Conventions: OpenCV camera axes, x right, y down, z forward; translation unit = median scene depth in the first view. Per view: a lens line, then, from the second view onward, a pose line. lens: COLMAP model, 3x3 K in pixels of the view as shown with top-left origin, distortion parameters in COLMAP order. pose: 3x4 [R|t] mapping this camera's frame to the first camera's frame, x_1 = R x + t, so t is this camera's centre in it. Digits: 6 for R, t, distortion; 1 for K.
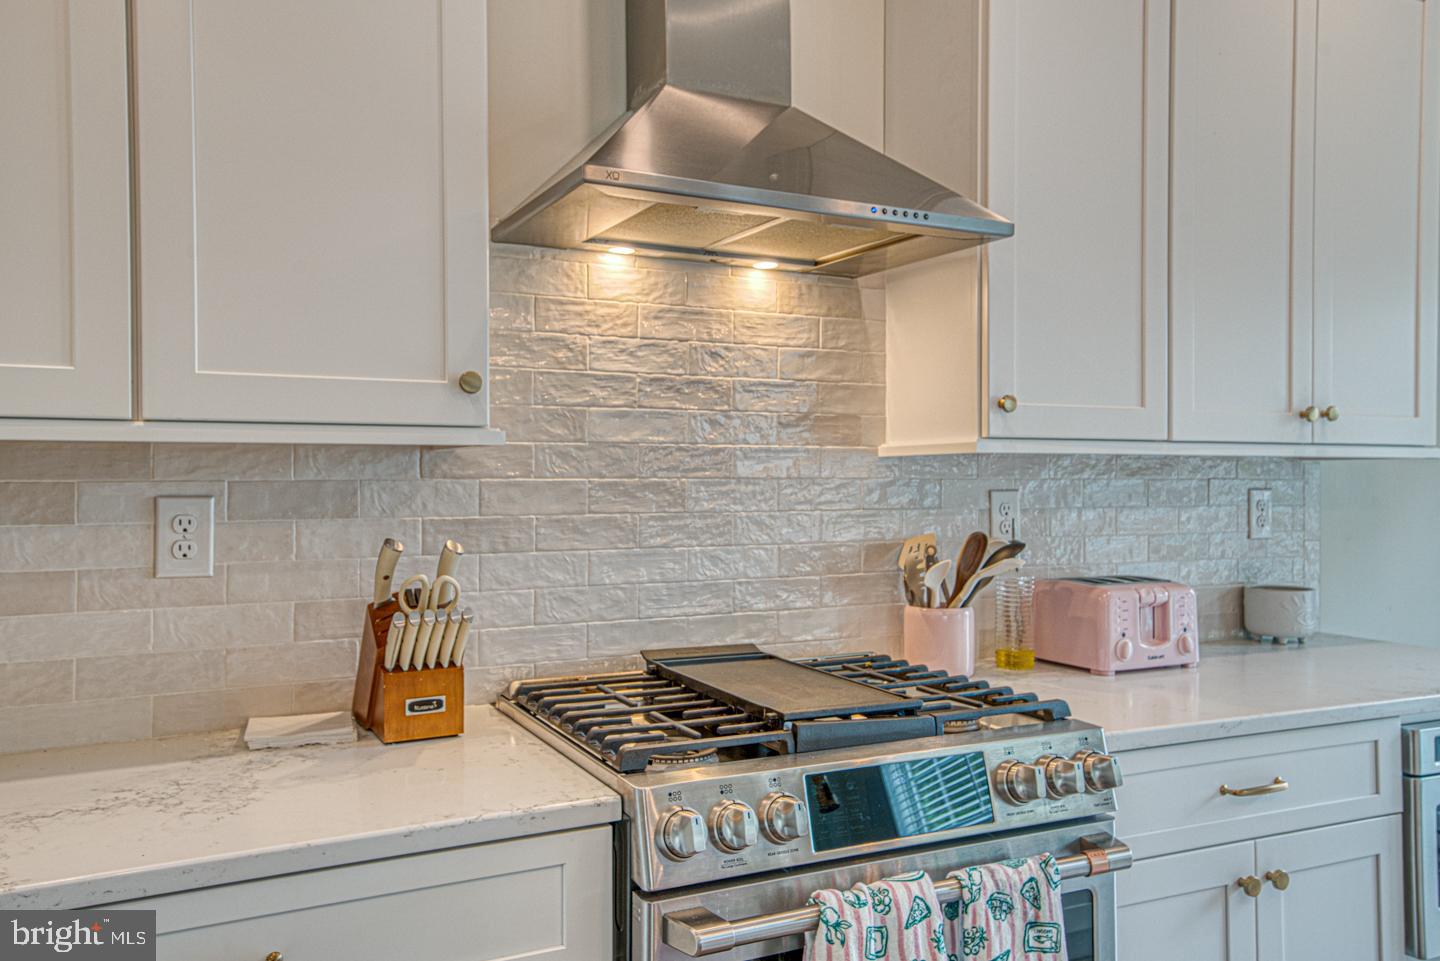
lens RADIAL K [[1122.7, 0, 698.4], [0, 1122.7, 478.6], [0, 0, 1]] dist [0.076307, 0.002755]
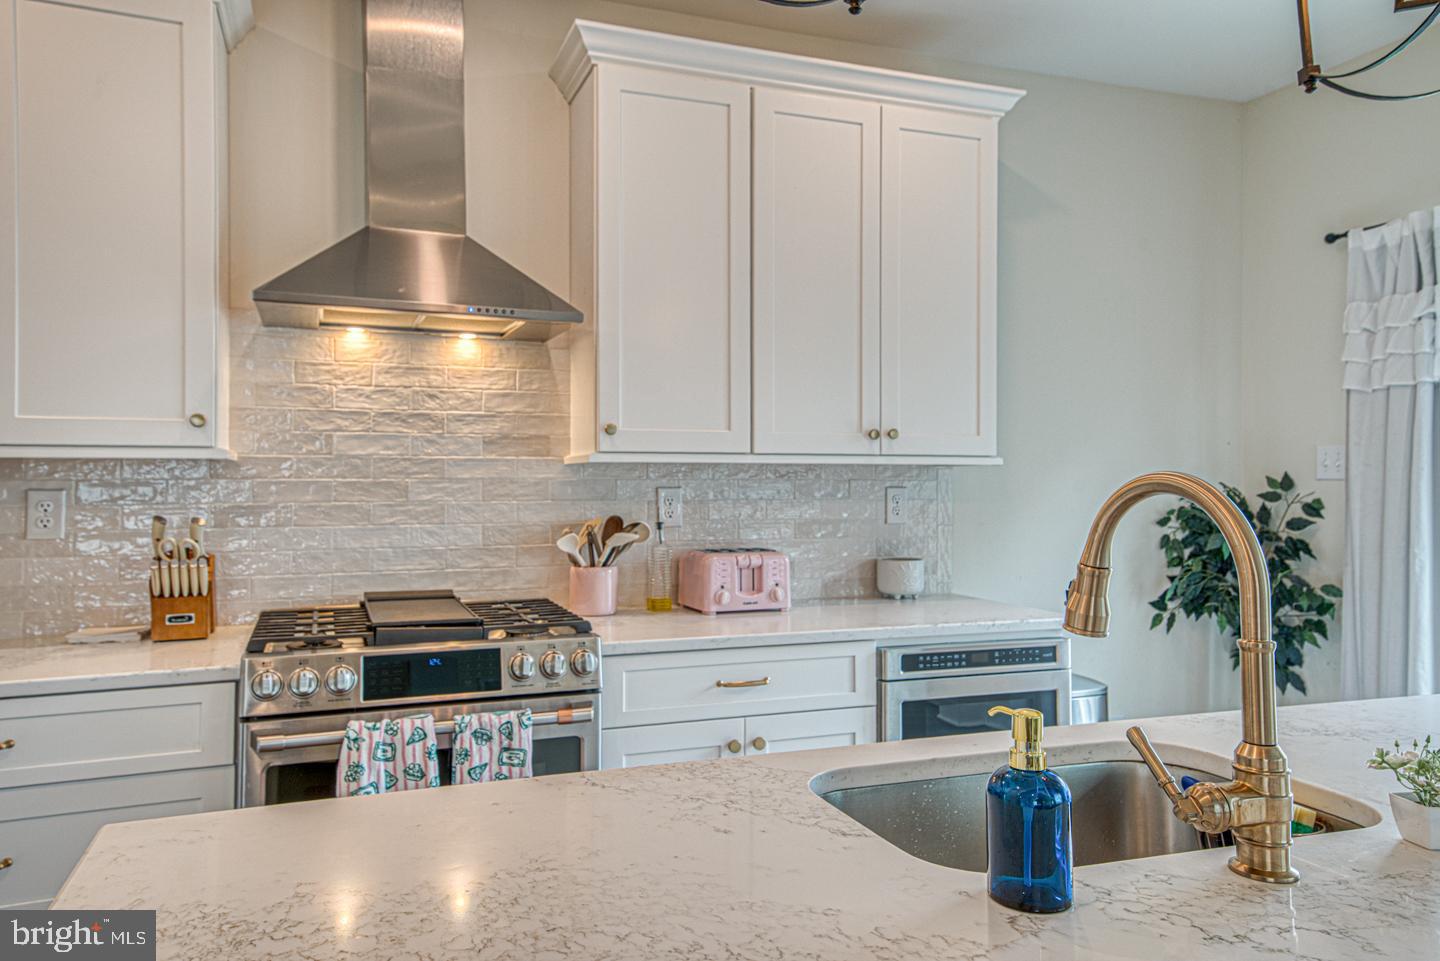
lens RADIAL K [[1015.5, 0, 697.6], [0, 1015.5, 463.5], [0, 0, 1]] dist [0.065791, 0.004028]
pose [[0.995337, -0.000439, -0.096460, 0.516354], [-0.001150, 0.999865, -0.016415, 0.001227], [0.096454, 0.016450, 0.995201, -0.327473]]
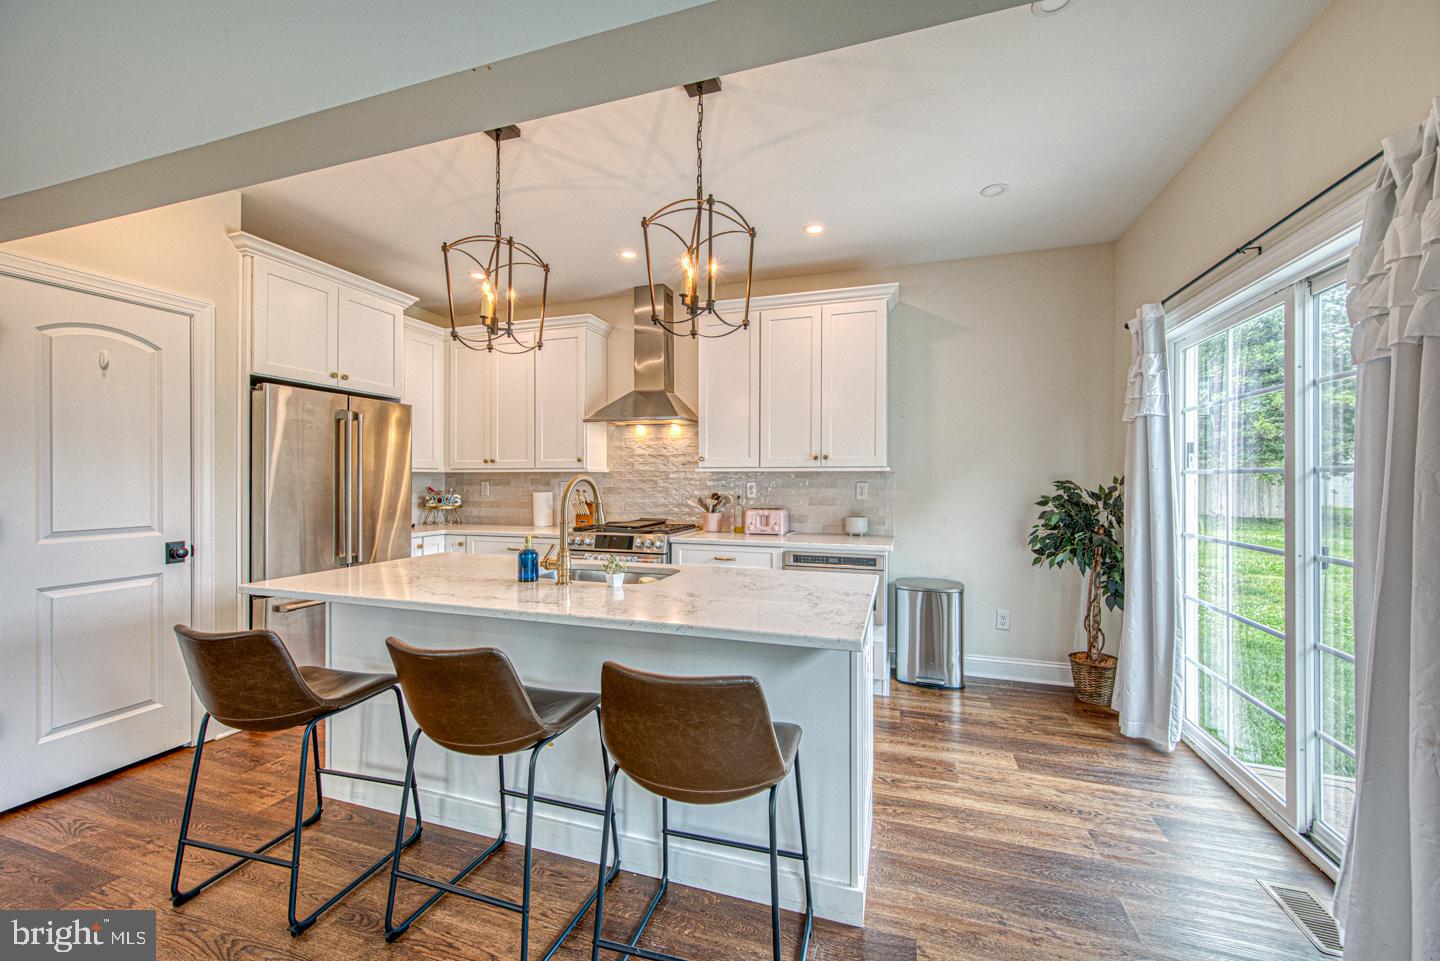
lens RADIAL K [[546.8, 0, 782.7], [0, 546.8, 482.4], [0, 0, 1]] dist [0.001280, -0.000025]
pose [[0.762616, 0.005532, -0.646828, 1.687125], [-0.002248, 0.999980, 0.005903, 0.002297], [0.646848, -0.003048, 0.762613, -0.234310]]
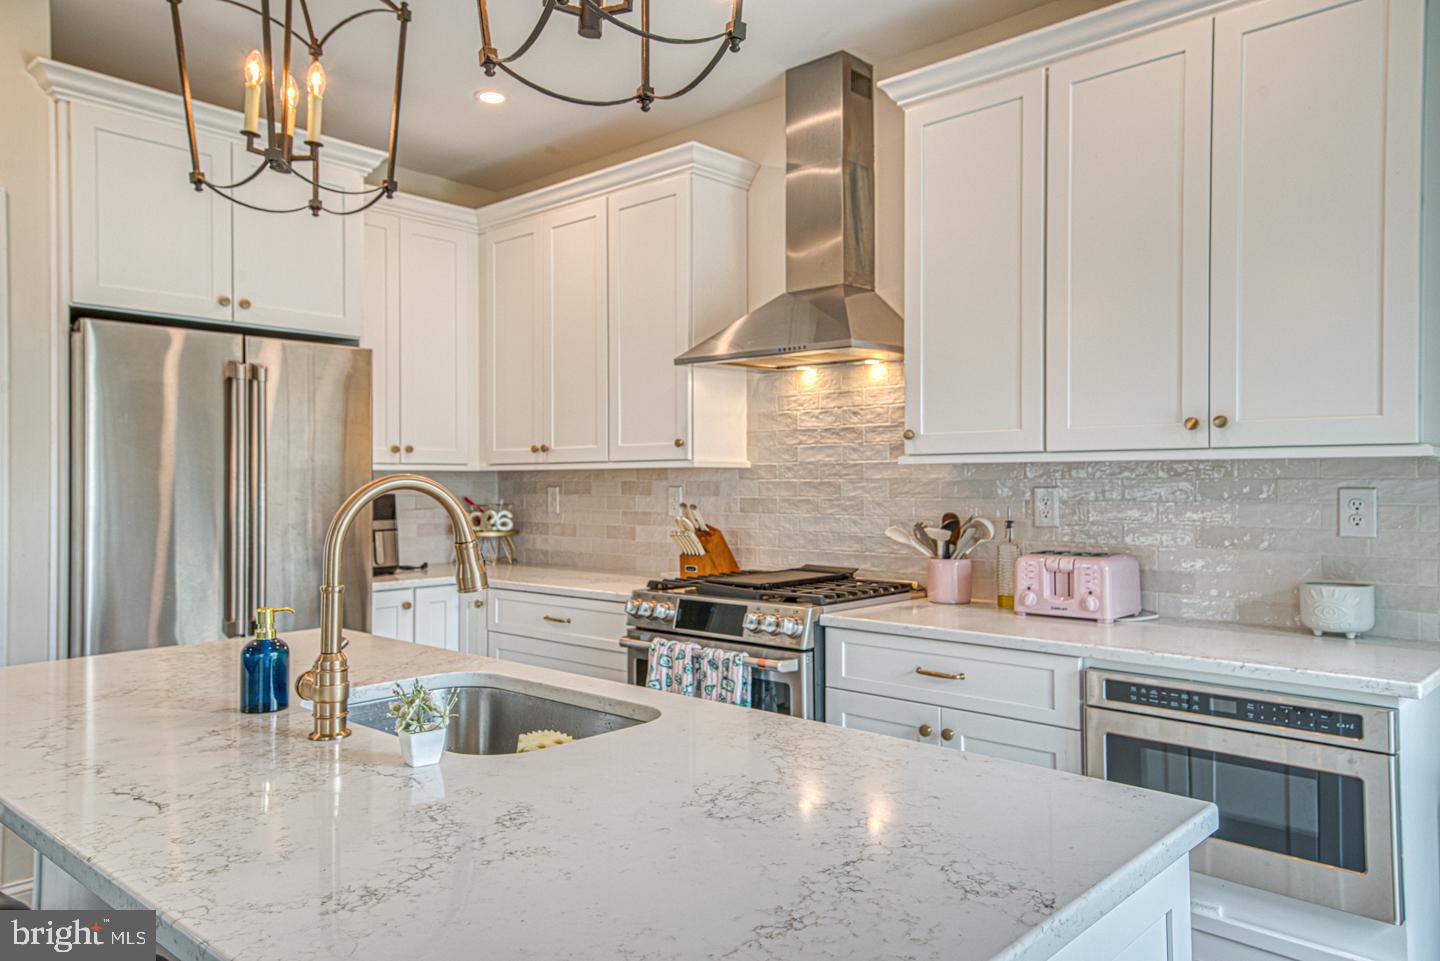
lens RADIAL K [[1031.9, 0, 760.1], [0, 1031.9, 473.6], [0, 0, 1]] dist [0.065556, 0.001988]
pose [[0.373808, -0.006635, -0.927482, 1.608748], [0.003014, 0.999978, -0.005939, -0.000203], [0.927501, -0.000575, 0.373820, 0.219015]]
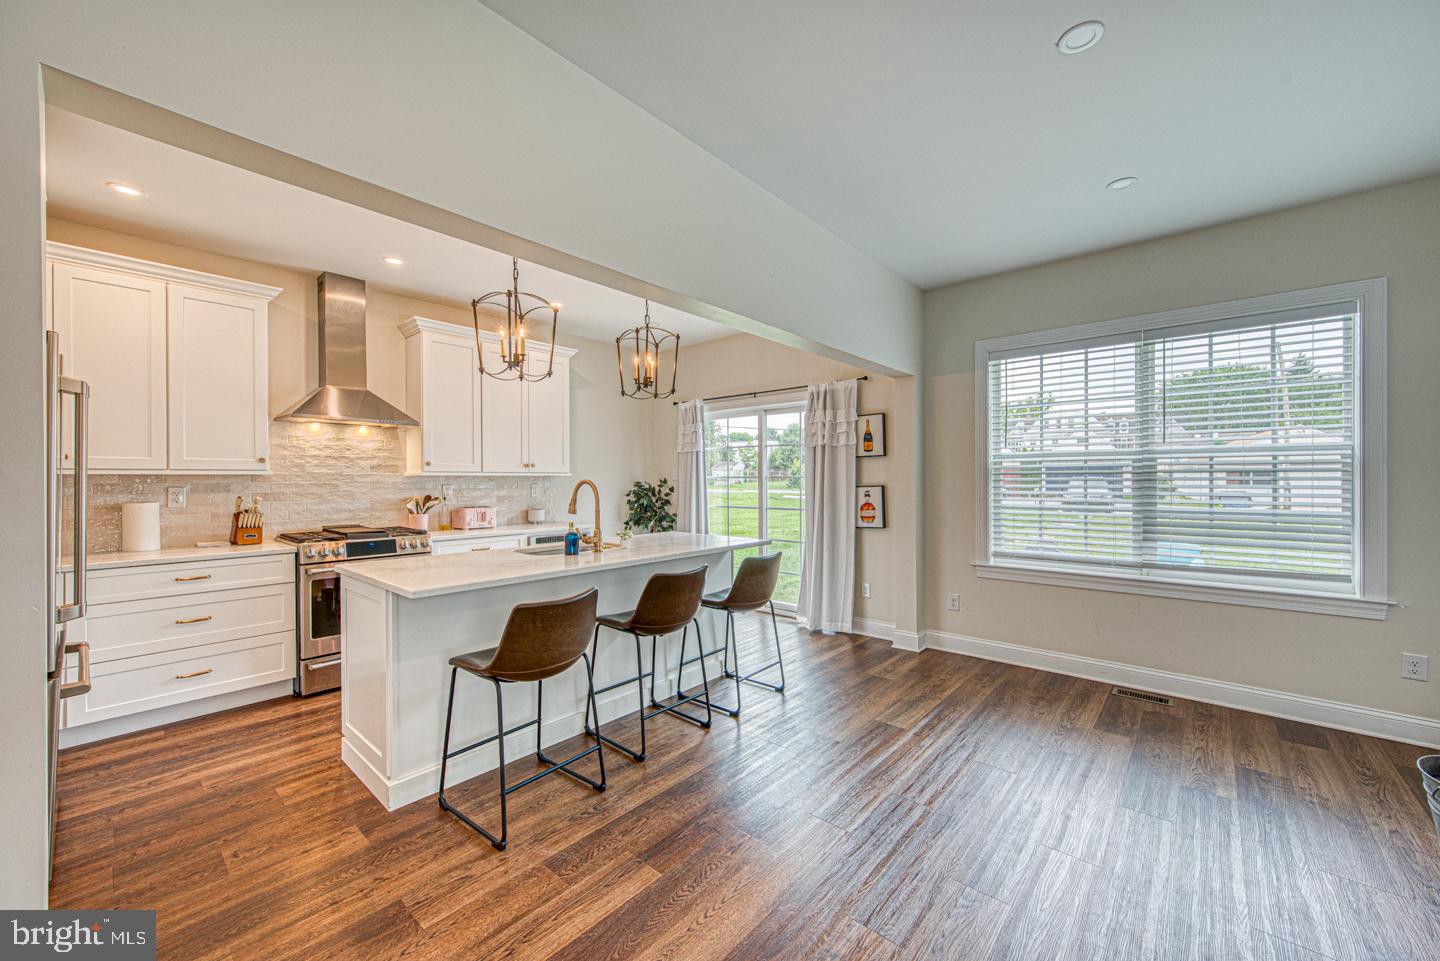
lens RADIAL K [[557.0, 0, 718.3], [0, 557.0, 479.6], [0, 0, 1]] dist [0.005976, -0.000400]
pose [[0.917422, -0.001484, 0.397912, 0.433748], [0.001362, 0.999999, 0.000589, -0.007466], [-0.397913, 0.000001, 0.917423, -1.316734]]
